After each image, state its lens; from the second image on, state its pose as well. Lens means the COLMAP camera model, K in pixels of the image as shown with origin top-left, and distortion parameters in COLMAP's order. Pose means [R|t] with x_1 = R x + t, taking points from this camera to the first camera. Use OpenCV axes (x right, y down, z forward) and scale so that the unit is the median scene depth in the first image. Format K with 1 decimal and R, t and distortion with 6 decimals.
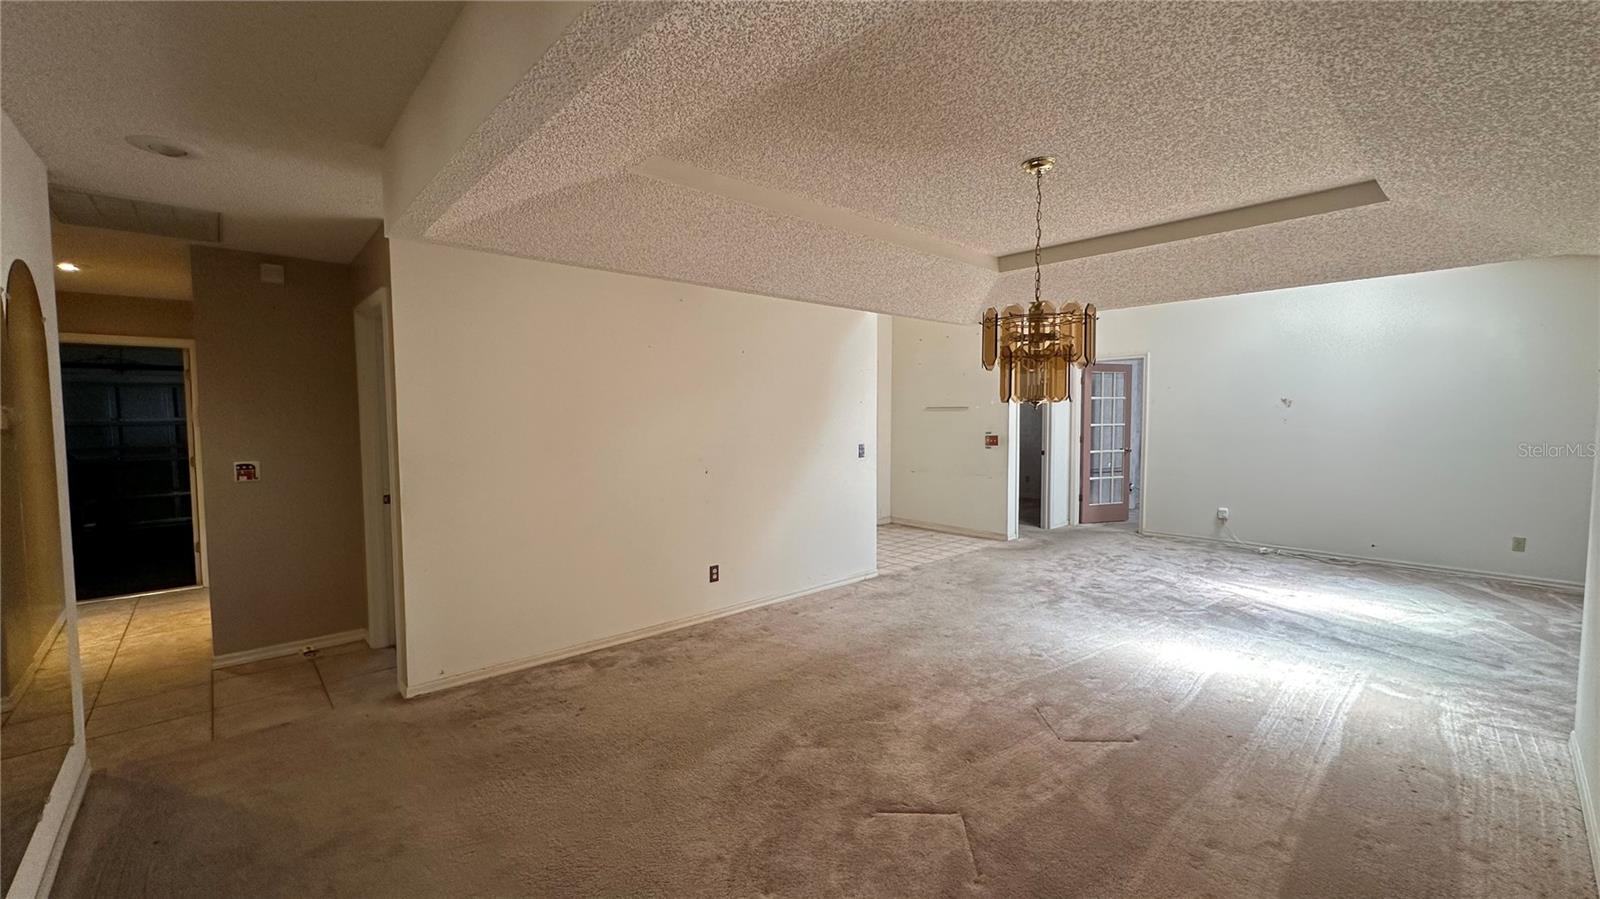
lens RADIAL K [[632.5, 0, 796.6], [0, 632.5, 455.3], [0, 0, 1]] dist [-0.006164, 0.002195]
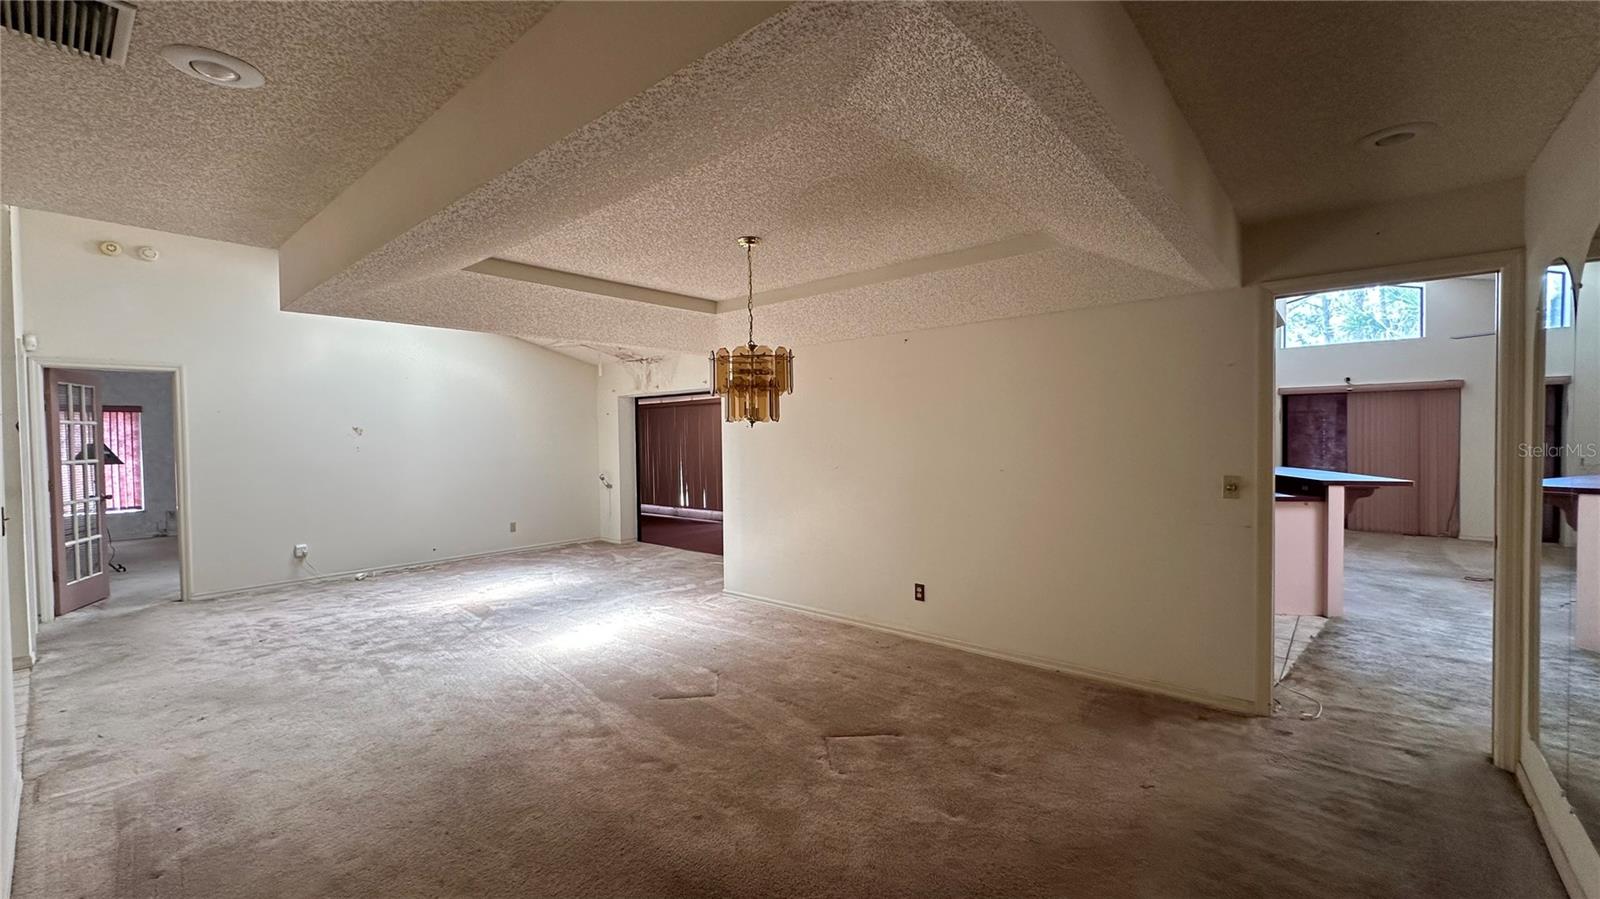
lens RADIAL K [[632.5, 0, 801.9], [0, 632.5, 447.1], [0, 0, 1]] dist [-0.006164, 0.002195]
pose [[-0.109667, -0.011851, 0.993898, -0.451786], [0.082459, 0.996374, 0.020979, -0.024354], [-0.990542, 0.084257, -0.108292, 0.512252]]
